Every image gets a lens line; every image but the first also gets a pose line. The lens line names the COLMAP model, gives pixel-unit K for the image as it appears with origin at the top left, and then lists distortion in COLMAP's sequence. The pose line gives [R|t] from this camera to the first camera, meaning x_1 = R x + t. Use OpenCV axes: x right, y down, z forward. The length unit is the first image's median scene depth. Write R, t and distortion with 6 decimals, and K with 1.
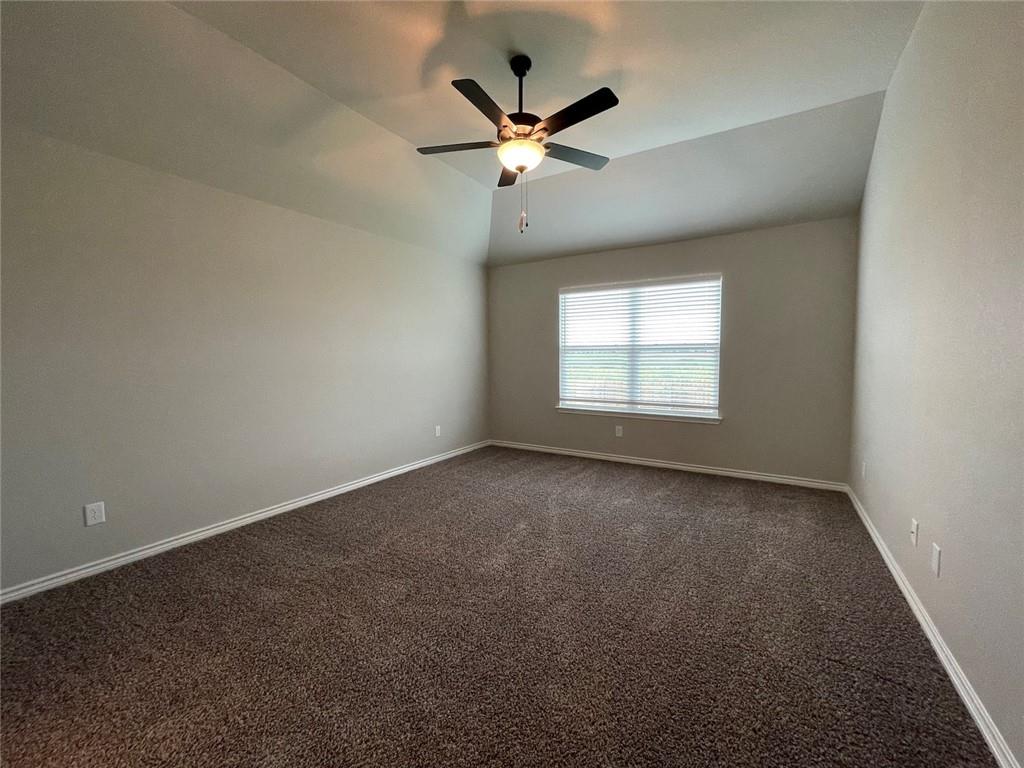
lens RADIAL K [[411.9, 0, 511.6], [0, 411.9, 379.1], [0, 0, 1]] dist [-0.002299, 0.000126]
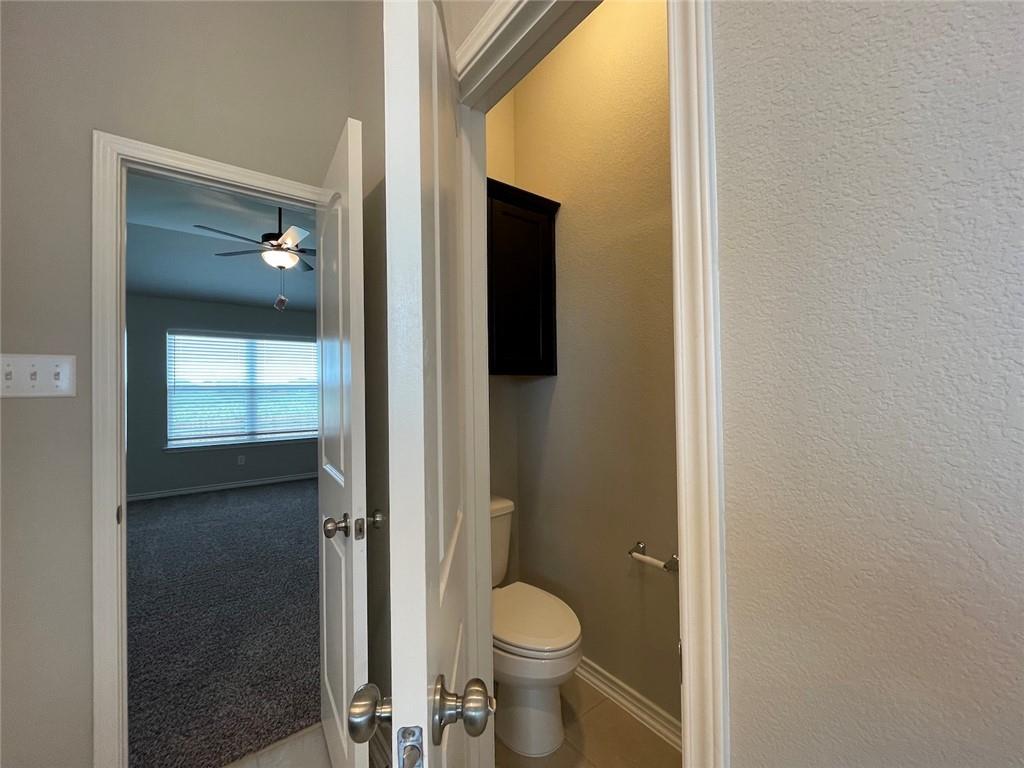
lens RADIAL K [[411.9, 0, 511.6], [0, 411.9, 379.1], [0, 0, 1]] dist [-0.002299, 0.000126]
pose [[0.353109, 0.020943, 0.935348, -0.572138], [0.061606, 0.997059, -0.045582, -0.000594], [-0.933552, 0.073718, 0.350780, -0.132235]]
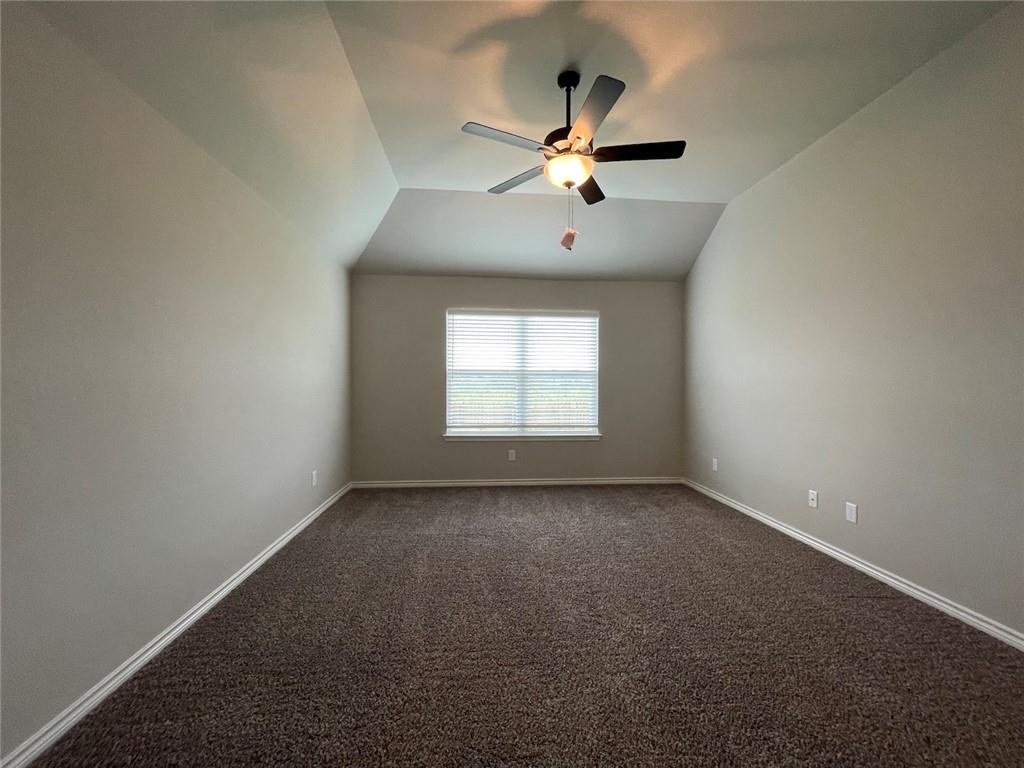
lens RADIAL K [[413.8, 0, 513.8], [0, 413.8, 382.6], [0, 0, 1]] dist [-0.003881, 0.000094]
pose [[0.800301, 0.007813, 0.599548, -0.357702], [0.021376, 0.998908, -0.041551, -0.009232], [-0.599218, 0.046069, 0.799259, 0.181300]]
